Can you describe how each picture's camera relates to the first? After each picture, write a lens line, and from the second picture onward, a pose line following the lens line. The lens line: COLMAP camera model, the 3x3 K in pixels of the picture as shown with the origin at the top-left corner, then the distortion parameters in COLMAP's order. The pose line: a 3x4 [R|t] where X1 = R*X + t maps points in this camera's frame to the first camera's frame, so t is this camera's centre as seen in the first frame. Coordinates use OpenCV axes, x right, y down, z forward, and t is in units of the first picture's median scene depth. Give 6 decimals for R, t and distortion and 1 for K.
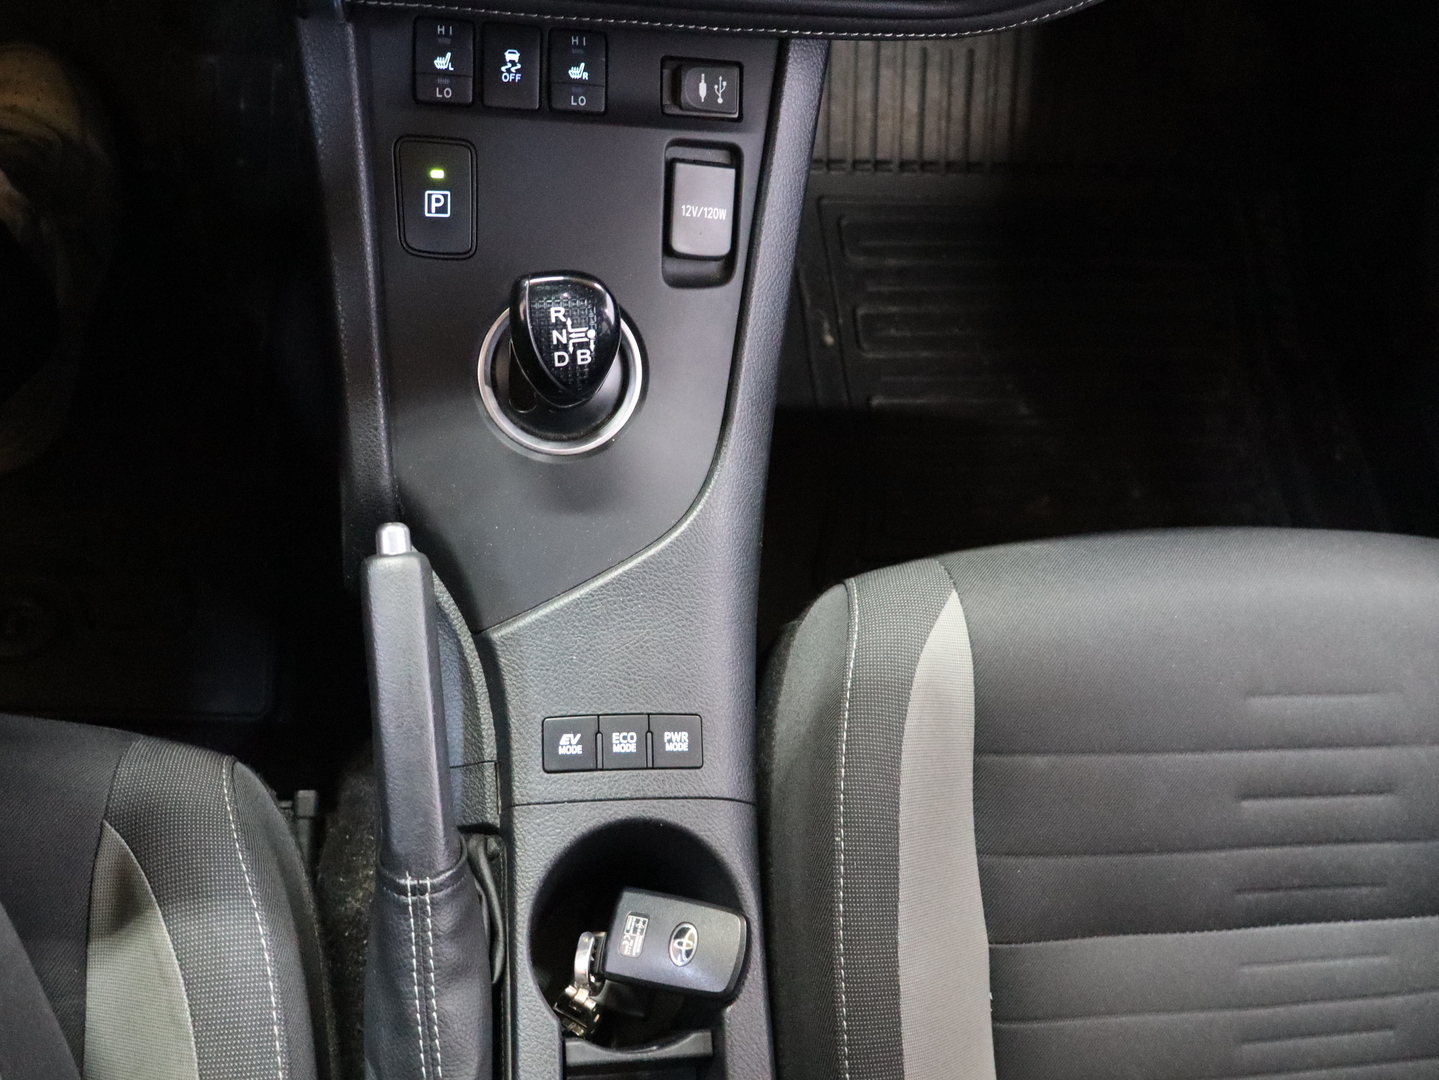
lens RADIAL K [[1346.2, 0, 709.7], [0, 1346.2, 534.5], [0, 0, 1]] dist [-0.007671, 0.000000]
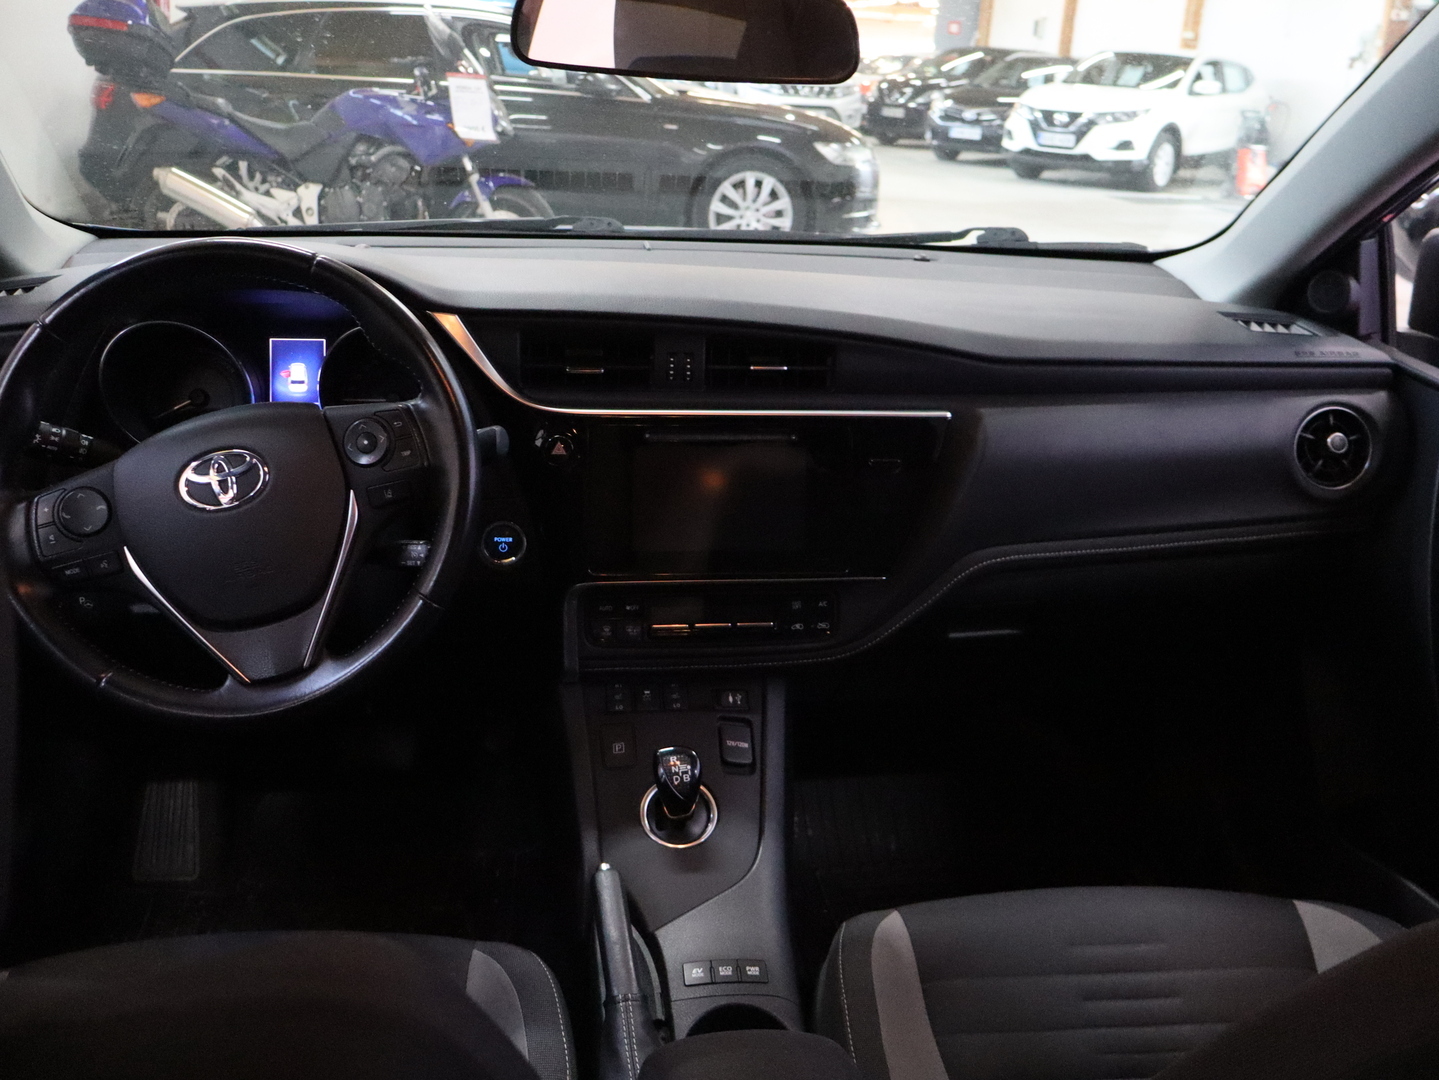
lens RADIAL K [[1346.2, 0, 704.4], [0, 1346.2, 540.2], [0, 0, 1]] dist [-0.007671, 0.000000]
pose [[0.987725, -0.153573, -0.028550, 0.056596], [0.088700, 0.701878, -0.706753, 1.077444], [0.128577, 0.695545, 0.706884, -0.793018]]
